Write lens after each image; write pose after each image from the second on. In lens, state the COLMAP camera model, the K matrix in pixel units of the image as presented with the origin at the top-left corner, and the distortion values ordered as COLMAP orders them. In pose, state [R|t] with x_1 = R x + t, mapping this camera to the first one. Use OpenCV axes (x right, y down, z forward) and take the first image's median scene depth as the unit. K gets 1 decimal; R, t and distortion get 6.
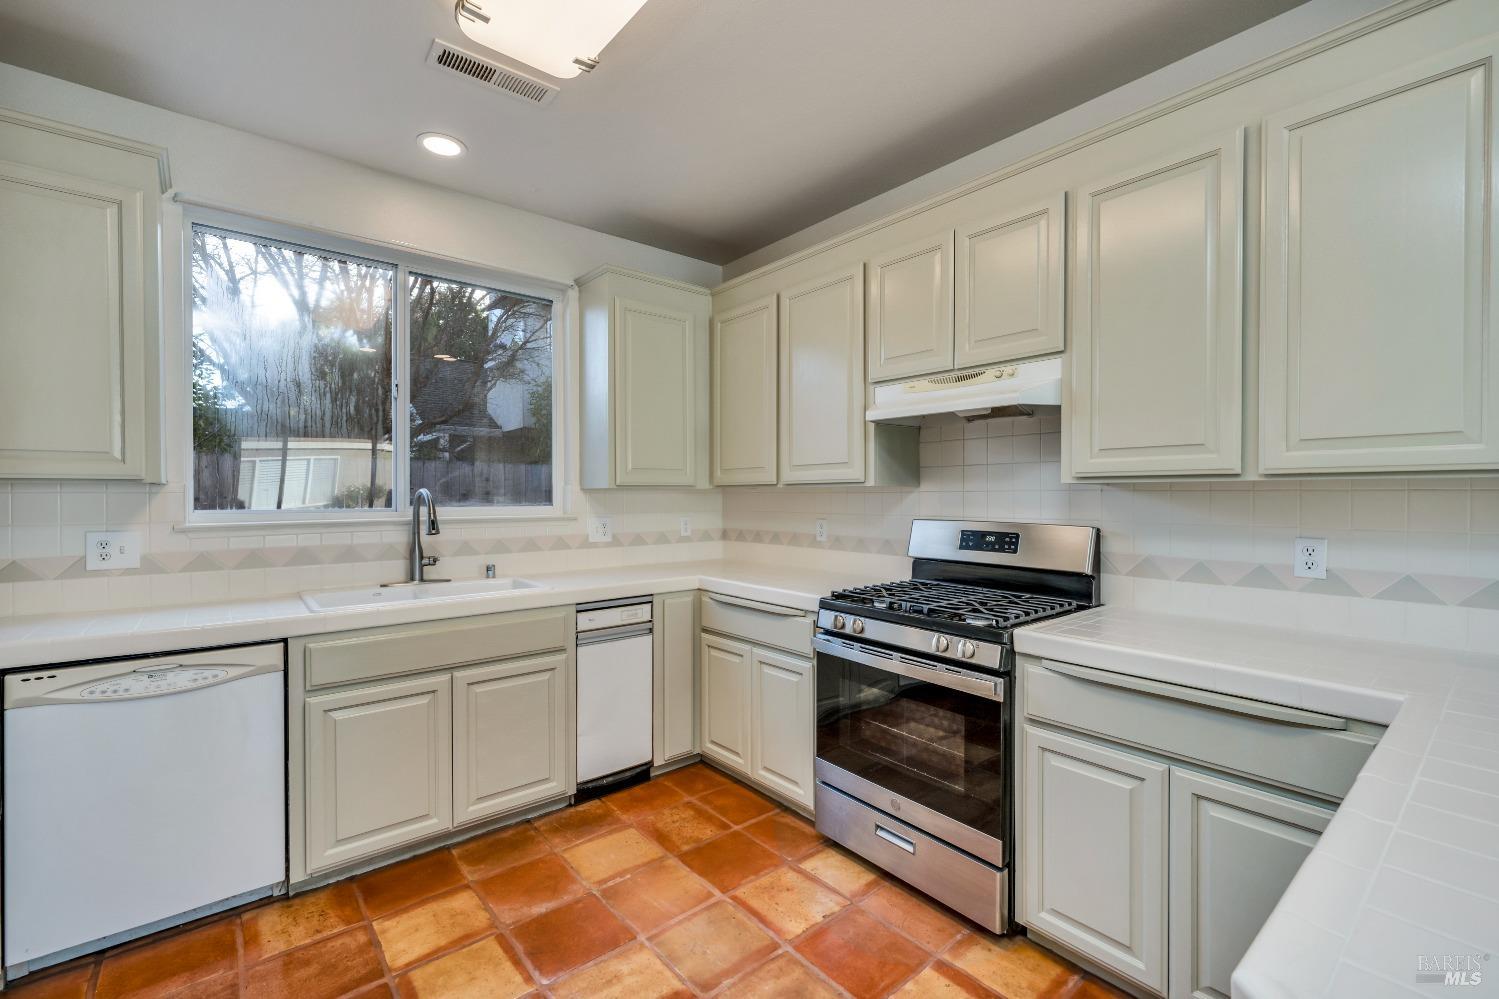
lens RADIAL K [[648.7, 0, 749.5], [0, 648.7, 499.5], [0, 0, 1]] dist [-0.001791, 0.000298]
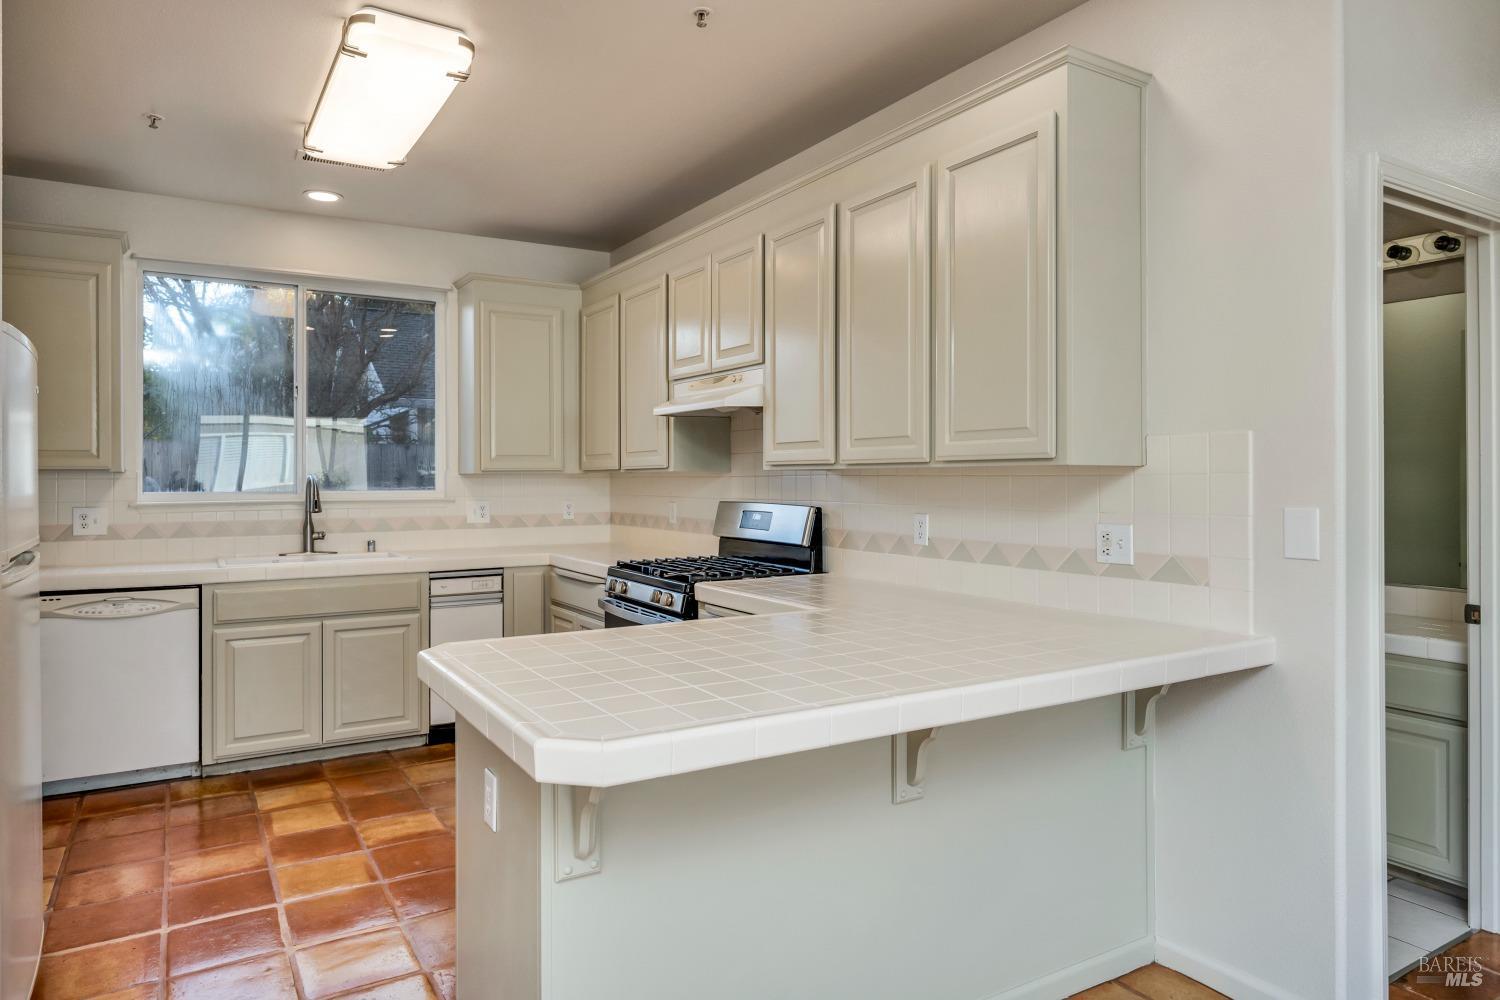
lens RADIAL K [[928.6, 0, 705.0], [0, 928.6, 474.2], [0, 0, 1]] dist [0.000307, 0.000031]
pose [[0.984936, -0.002421, -0.172905, 0.569449], [0.000626, 0.999945, -0.010431, 0.000931], [0.172920, 0.010166, 0.984883, -0.634003]]
